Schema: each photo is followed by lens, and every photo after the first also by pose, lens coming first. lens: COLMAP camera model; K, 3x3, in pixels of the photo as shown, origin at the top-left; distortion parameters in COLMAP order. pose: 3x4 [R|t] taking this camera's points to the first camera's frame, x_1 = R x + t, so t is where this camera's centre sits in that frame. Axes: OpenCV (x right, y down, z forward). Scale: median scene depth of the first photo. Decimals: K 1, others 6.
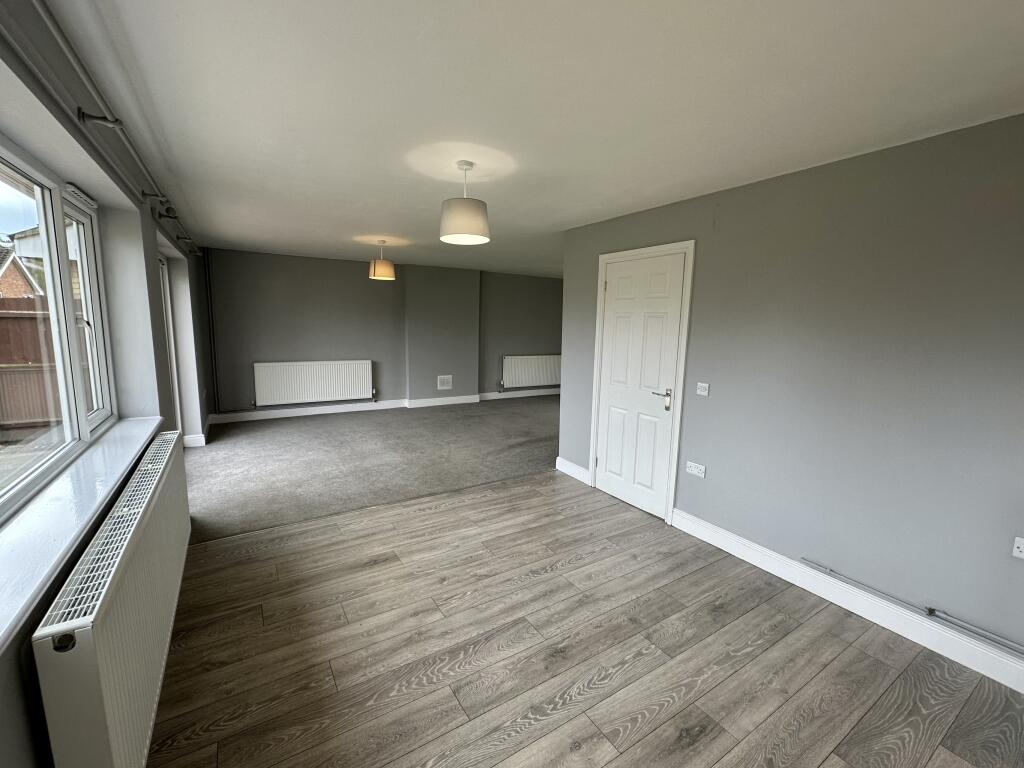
lens RADIAL K [[436.0, 0, 507.8], [0, 436.0, 383.2], [0, 0, 1]] dist [0.002119, 0.000118]
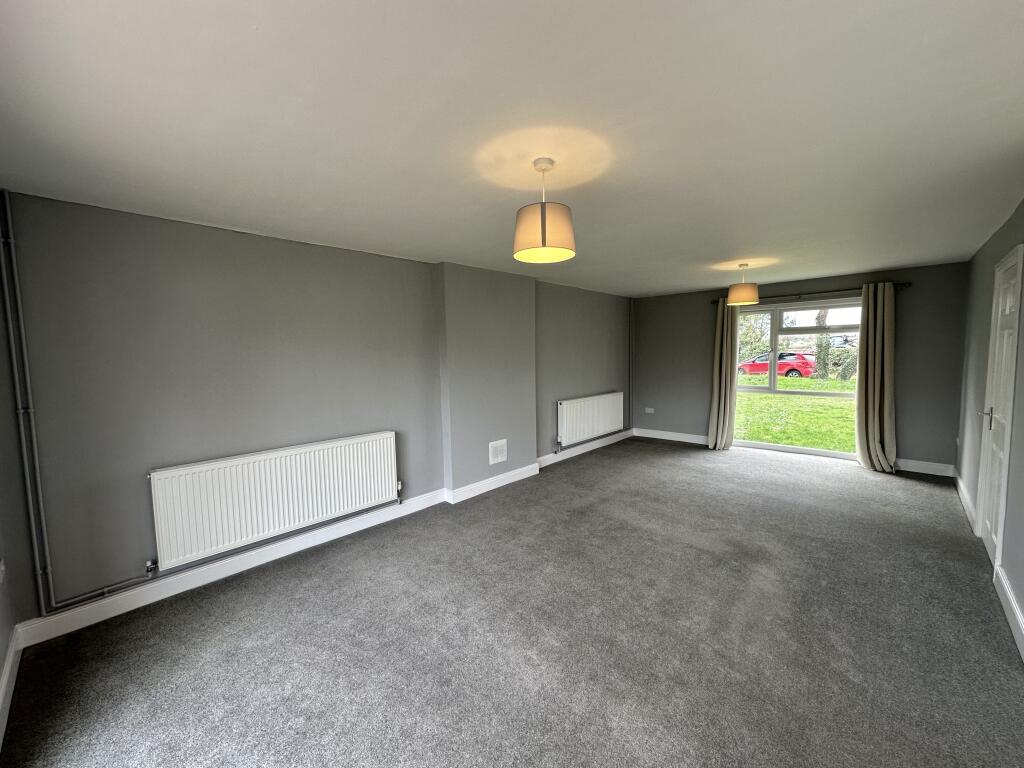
lens RADIAL K [[409.1, 0, 515.2], [0, 409.1, 384.4], [0, 0, 1]] dist [-0.002622, -0.000187]
pose [[0.964863, -0.059471, 0.255936, -0.276086], [0.074910, 0.995886, -0.050994, -0.068956], [-0.251851, 0.068374, 0.965348, 0.429528]]
